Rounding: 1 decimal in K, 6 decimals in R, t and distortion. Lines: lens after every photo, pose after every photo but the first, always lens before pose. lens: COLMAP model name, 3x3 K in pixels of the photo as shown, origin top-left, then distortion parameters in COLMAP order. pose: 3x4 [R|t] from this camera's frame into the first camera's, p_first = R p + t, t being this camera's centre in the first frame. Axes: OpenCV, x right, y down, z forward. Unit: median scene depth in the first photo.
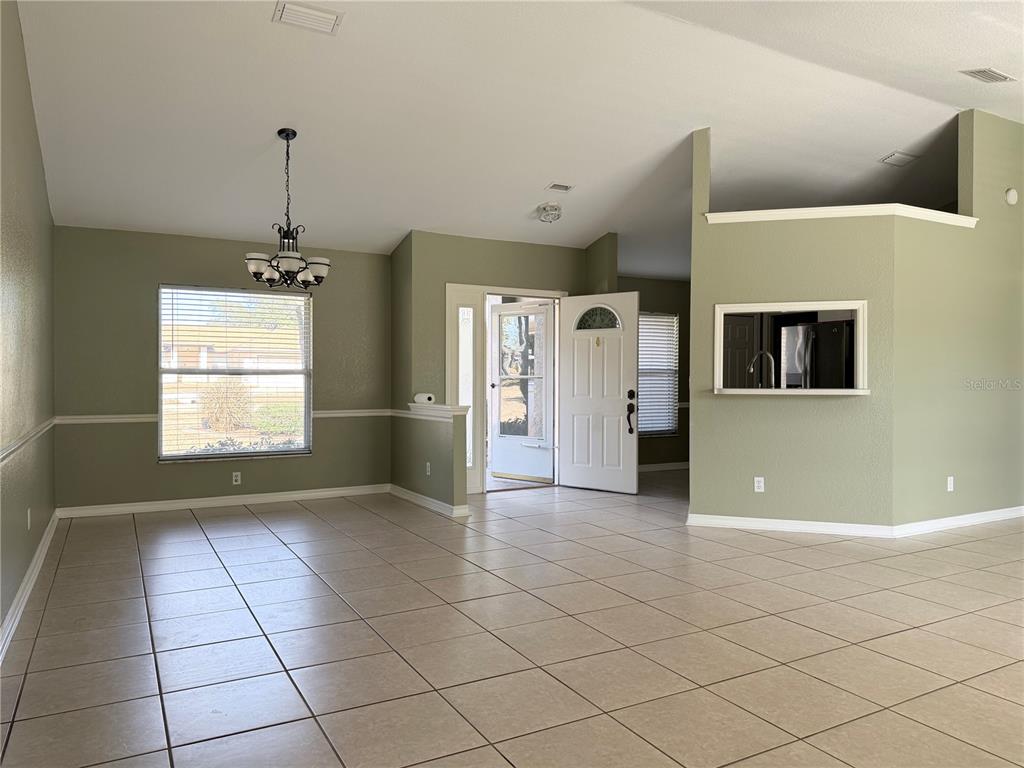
lens RADIAL K [[711.9, 0, 516.7], [0, 711.9, 380.3], [0, 0, 1]] dist [0.057887, -0.058408]
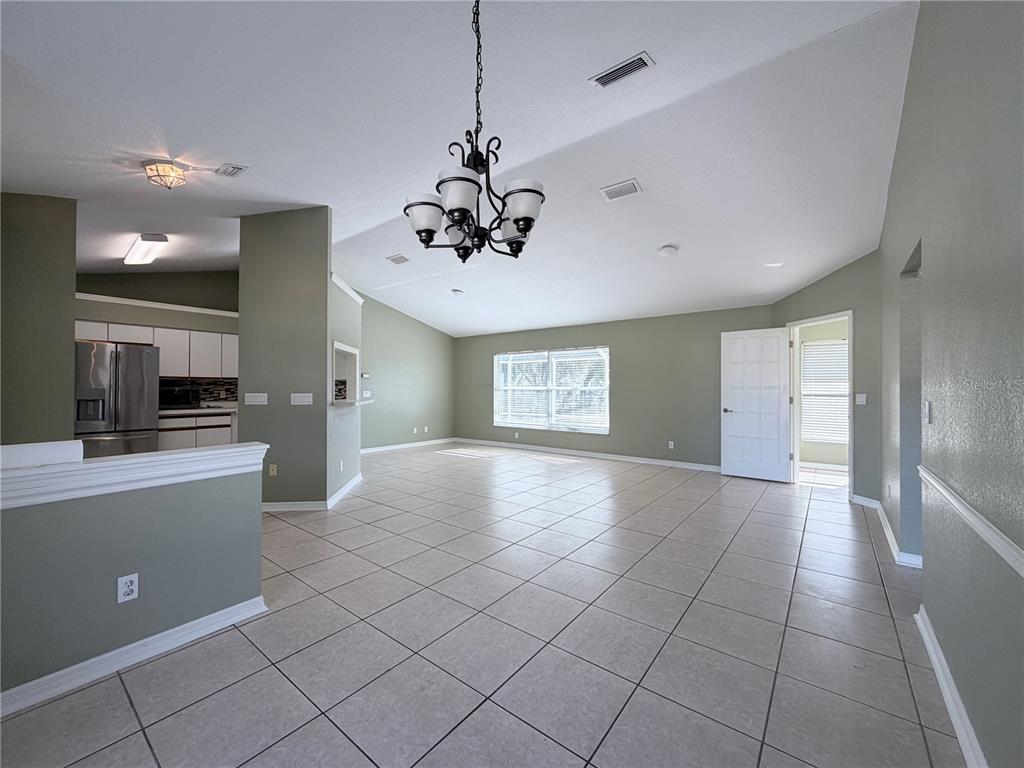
lens RADIAL K [[409.0, 0, 512.7], [0, 409.0, 380.9], [0, 0, 1]] dist [0.000071, -0.000884]
pose [[-0.395803, 0.010162, 0.918279, -0.544834], [-0.002986, 0.999919, -0.012353, -0.019887], [-0.918330, -0.007631, -0.395741, 0.953363]]
